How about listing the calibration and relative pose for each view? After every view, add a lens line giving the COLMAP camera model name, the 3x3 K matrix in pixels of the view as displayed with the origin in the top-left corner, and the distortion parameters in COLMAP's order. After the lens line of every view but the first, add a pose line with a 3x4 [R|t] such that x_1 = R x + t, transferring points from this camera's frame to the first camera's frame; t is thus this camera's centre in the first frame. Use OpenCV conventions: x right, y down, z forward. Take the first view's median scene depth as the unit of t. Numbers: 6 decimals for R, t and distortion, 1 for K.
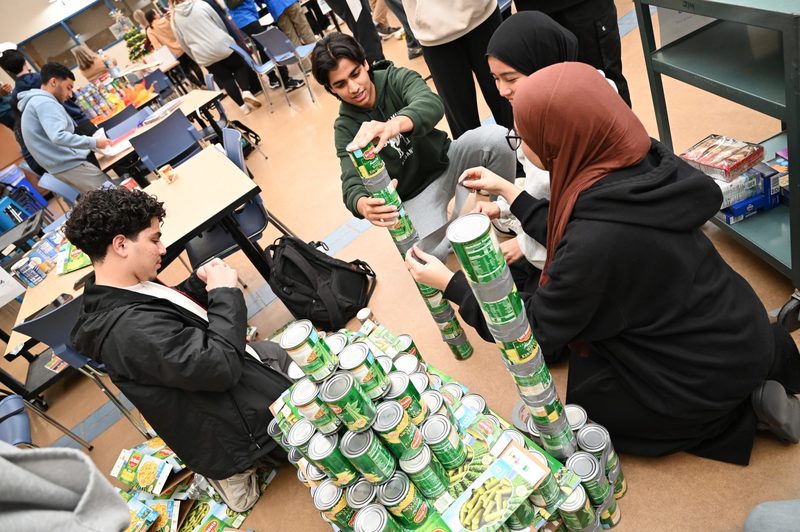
lens RADIAL K [[551.5, 0, 400.0], [0, 551.5, 266.0], [0, 0, 1]] dist [0.002978, 0.005522]
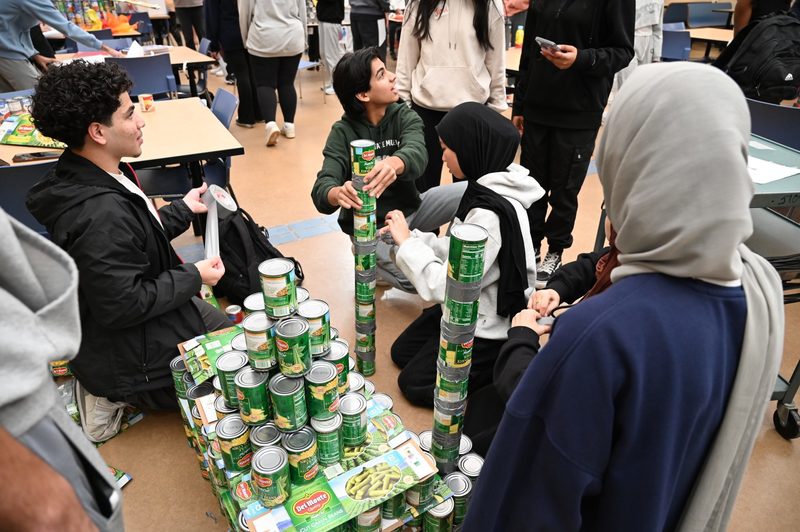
lens RADIAL K [[551.5, 0, 400.0], [0, 551.5, 266.0], [0, 0, 1]] dist [0.002978, 0.005522]
pose [[0.903358, 0.393743, 0.170035, -0.143682], [-0.372127, 0.916678, -0.145682, 0.175434], [-0.213229, 0.068329, 0.974610, -0.092970]]
